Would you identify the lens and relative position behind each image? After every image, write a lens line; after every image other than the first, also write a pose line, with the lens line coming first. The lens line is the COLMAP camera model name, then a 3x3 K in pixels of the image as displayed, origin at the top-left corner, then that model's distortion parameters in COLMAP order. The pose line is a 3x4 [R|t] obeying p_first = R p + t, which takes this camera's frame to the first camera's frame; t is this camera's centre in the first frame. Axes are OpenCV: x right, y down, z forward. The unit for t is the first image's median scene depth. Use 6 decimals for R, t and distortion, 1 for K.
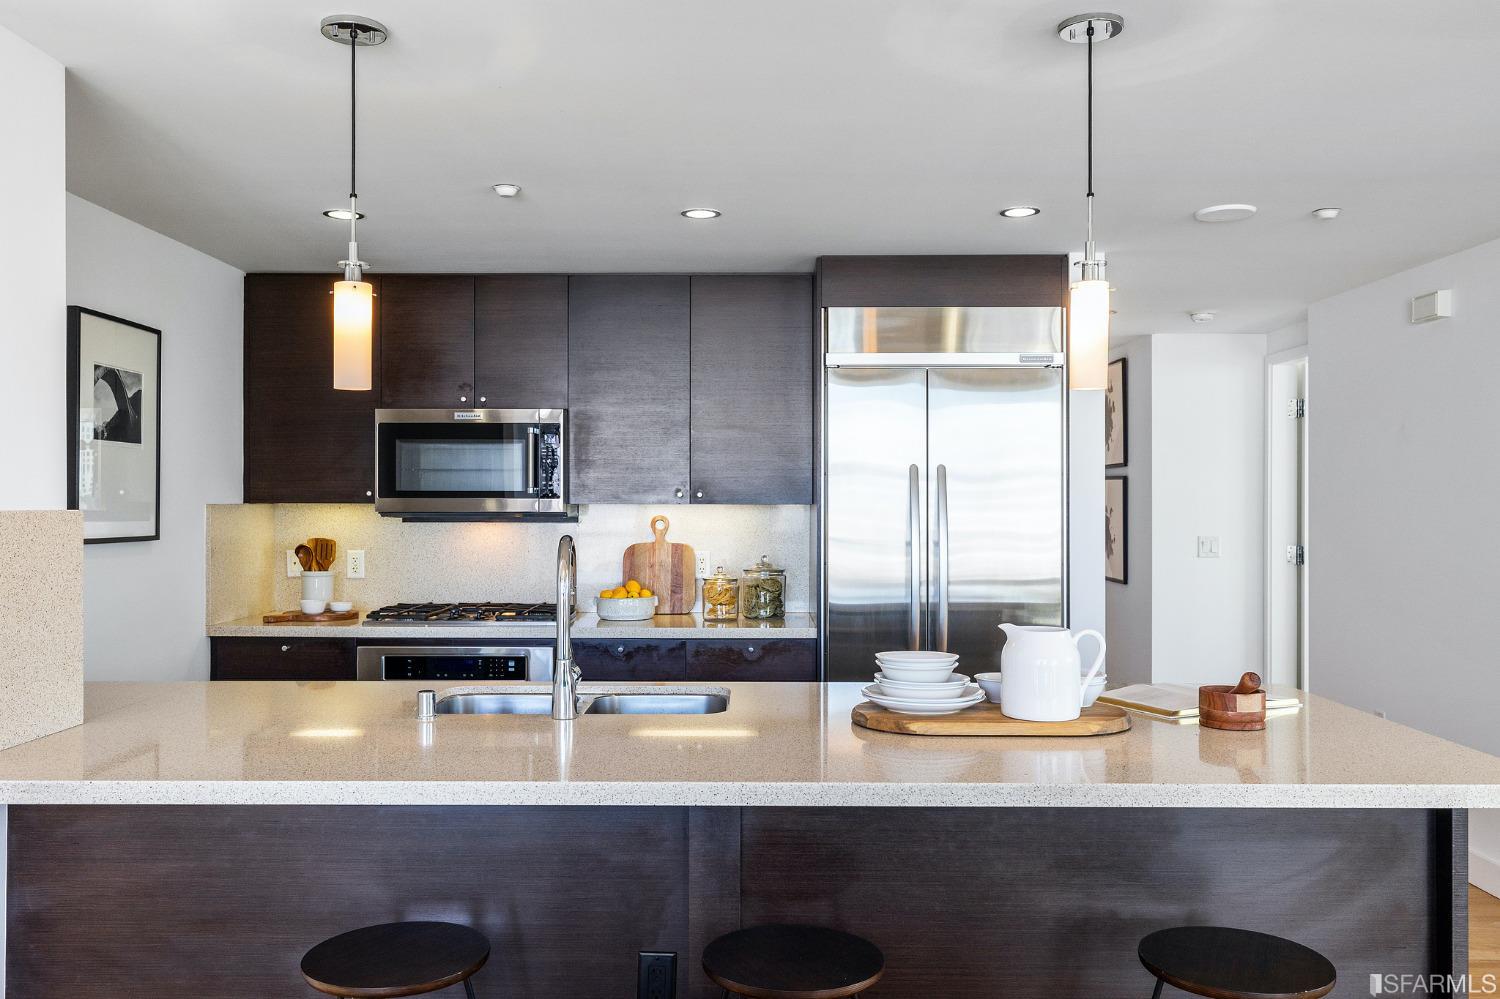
lens RADIAL K [[1224.6, 0, 745.0], [0, 1224.6, 494.3], [0, 0, 1]] dist [0.002846, 0.001407]
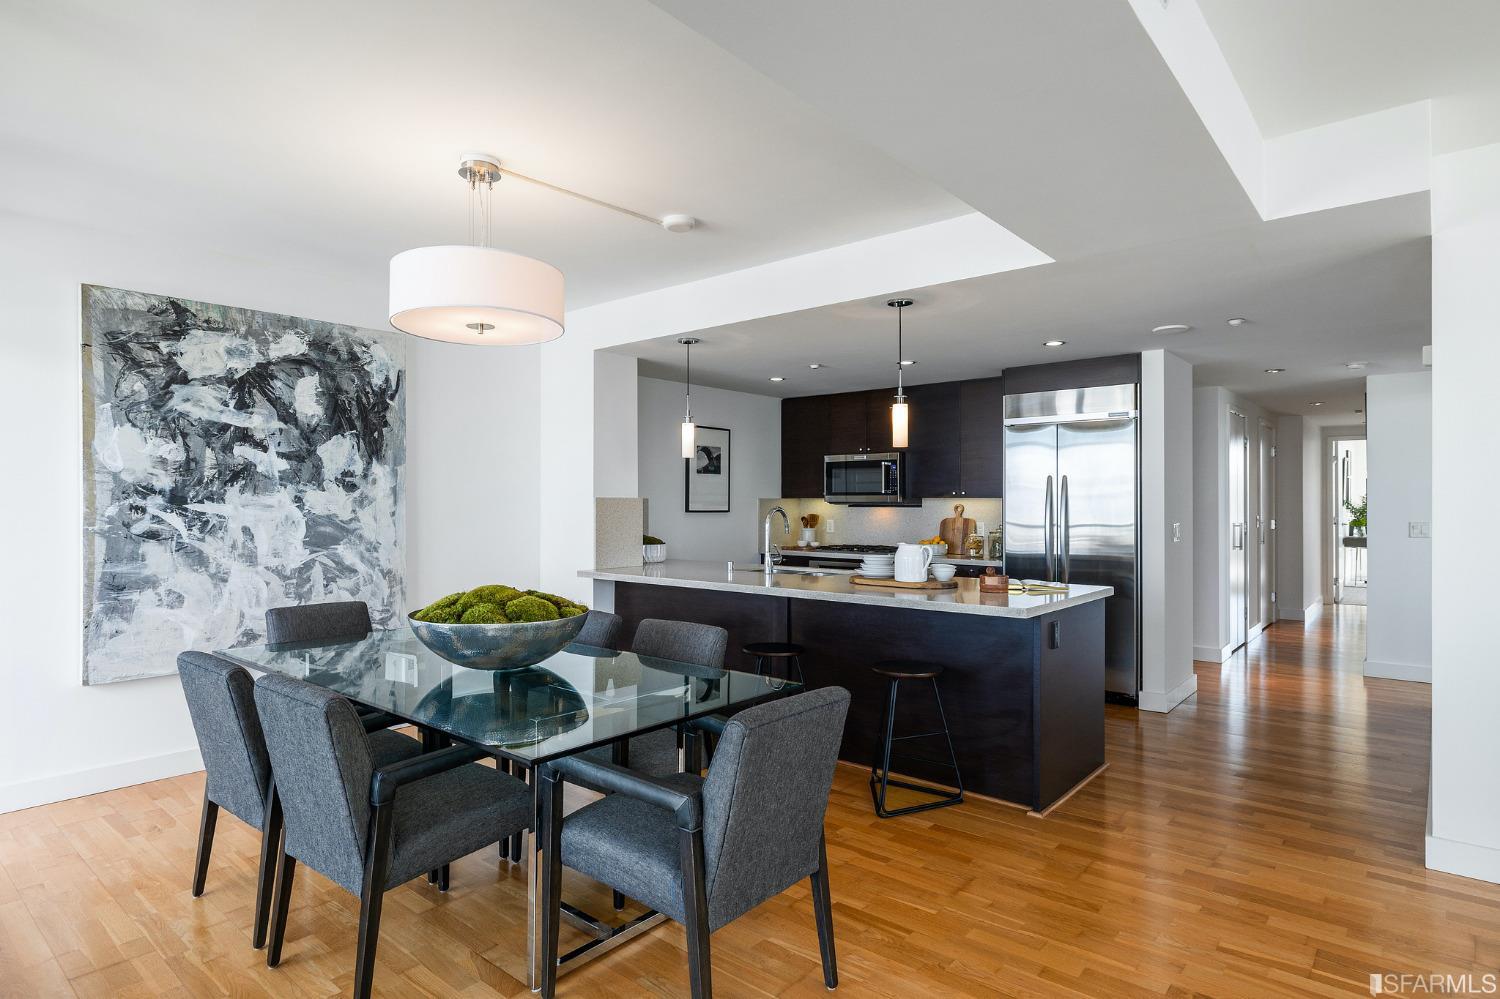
lens RADIAL K [[817.1, 0, 752.9], [0, 817.1, 501.7], [0, 0, 1]] dist [-0.002854, -0.000920]
pose [[0.768189, -0.001400, -0.640221, 0.586794], [0.003362, 0.999993, 0.001847, 0.011643], [0.640214, -0.003571, 0.768188, -0.244800]]
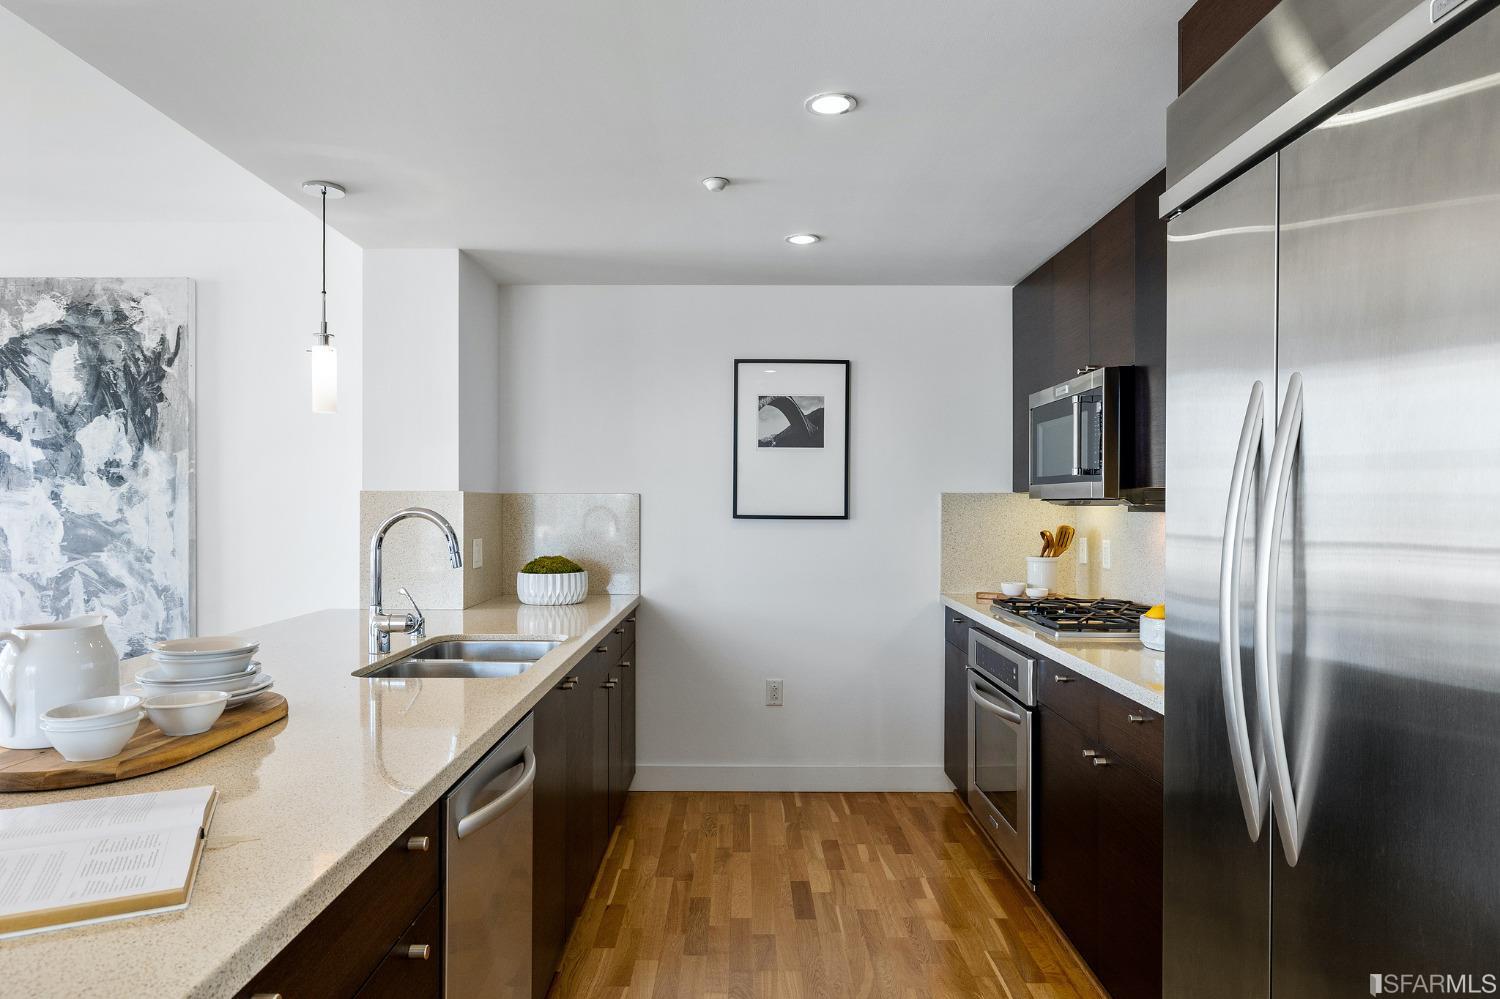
lens RADIAL K [[909.9, 0, 740.4], [0, 909.9, 508.2], [0, 0, 1]] dist [-0.004179, 0.000135]
pose [[0.001362, 0.008996, -0.999959, 0.458352], [0.002166, 0.999957, 0.008999, 0.014670], [0.999997, -0.002178, 0.001342, 0.809677]]
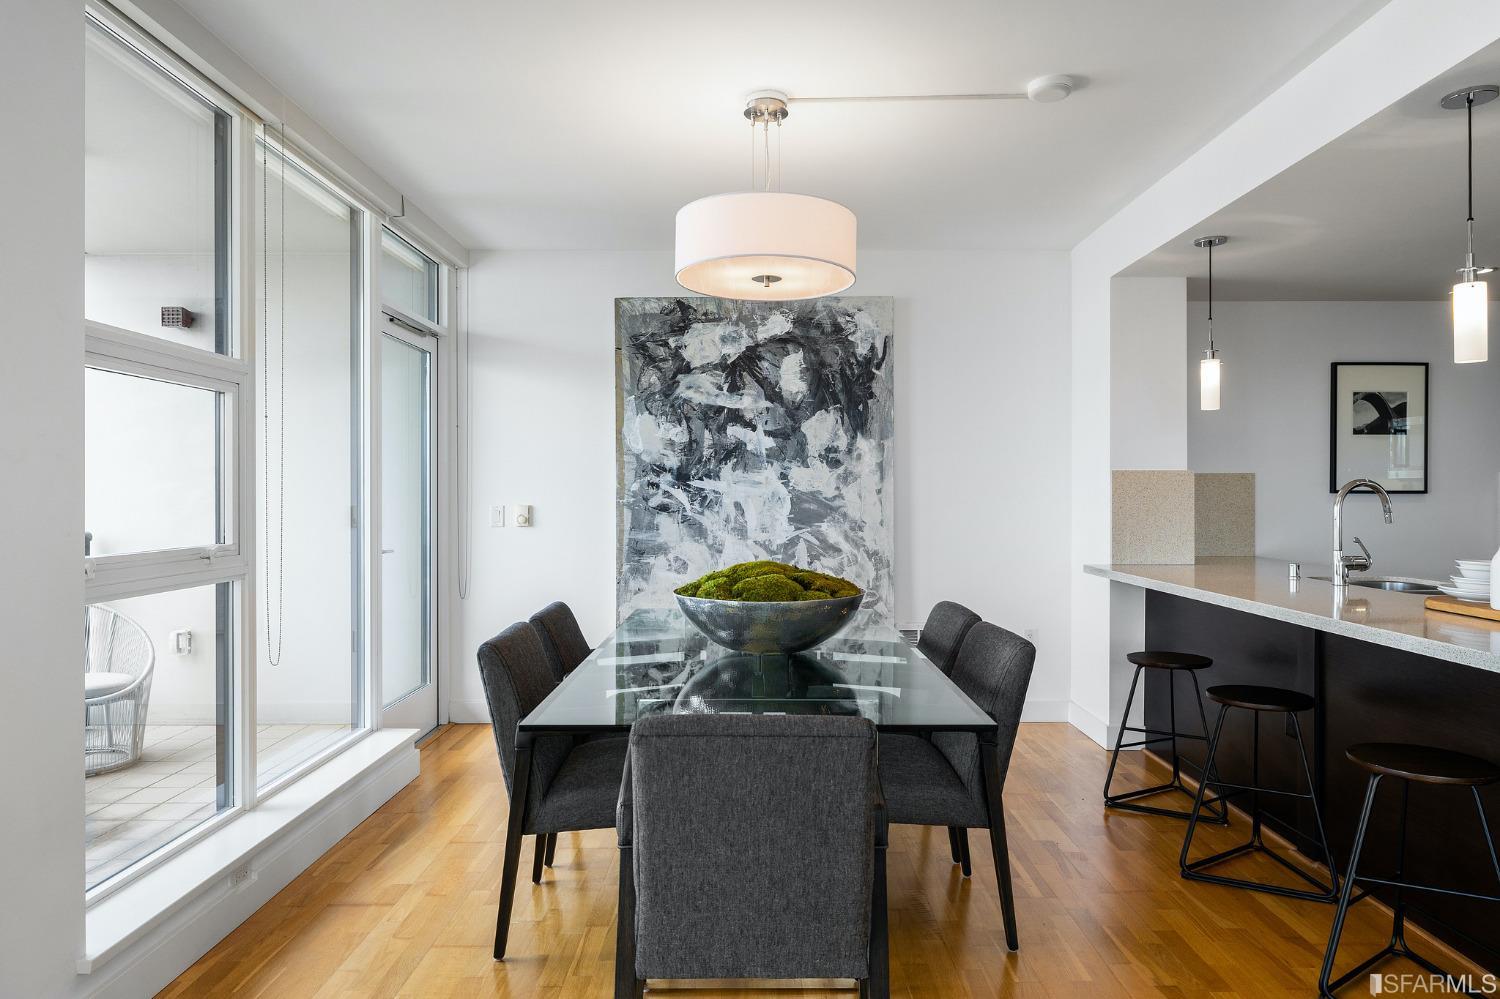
lens RADIAL K [[957.8, 0, 753.7], [0, 957.8, 494.2], [0, 0, 1]] dist [-0.000864, 0.001800]
pose [[0.007224, 0.000251, -0.999974, 0.703026], [0.006164, 0.999981, 0.000296, 0.029484], [0.999955, -0.006166, 0.007223, 0.101297]]
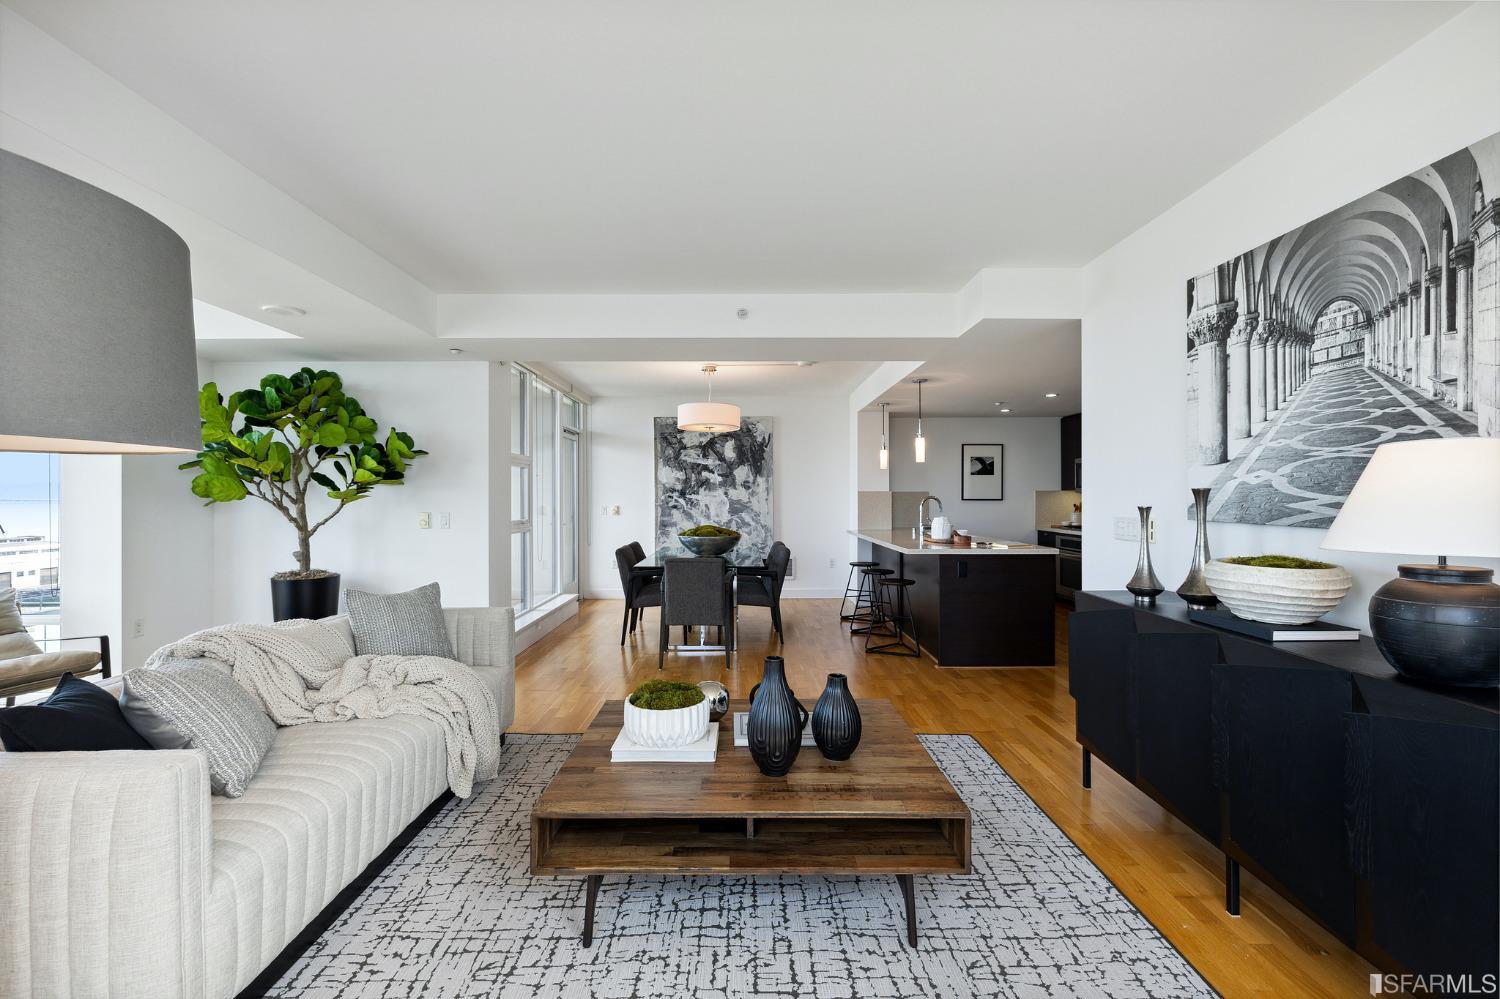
lens RADIAL K [[646.9, 0, 738.4], [0, 646.9, 504.2], [0, 0, 1]] dist [-0.001152, 0.000814]
pose [[0.004531, 0.009529, -0.999944, 1.364876], [0.007249, 0.999928, 0.009561, 0.022292], [0.999963, -0.007292, 0.004462, 0.170940]]
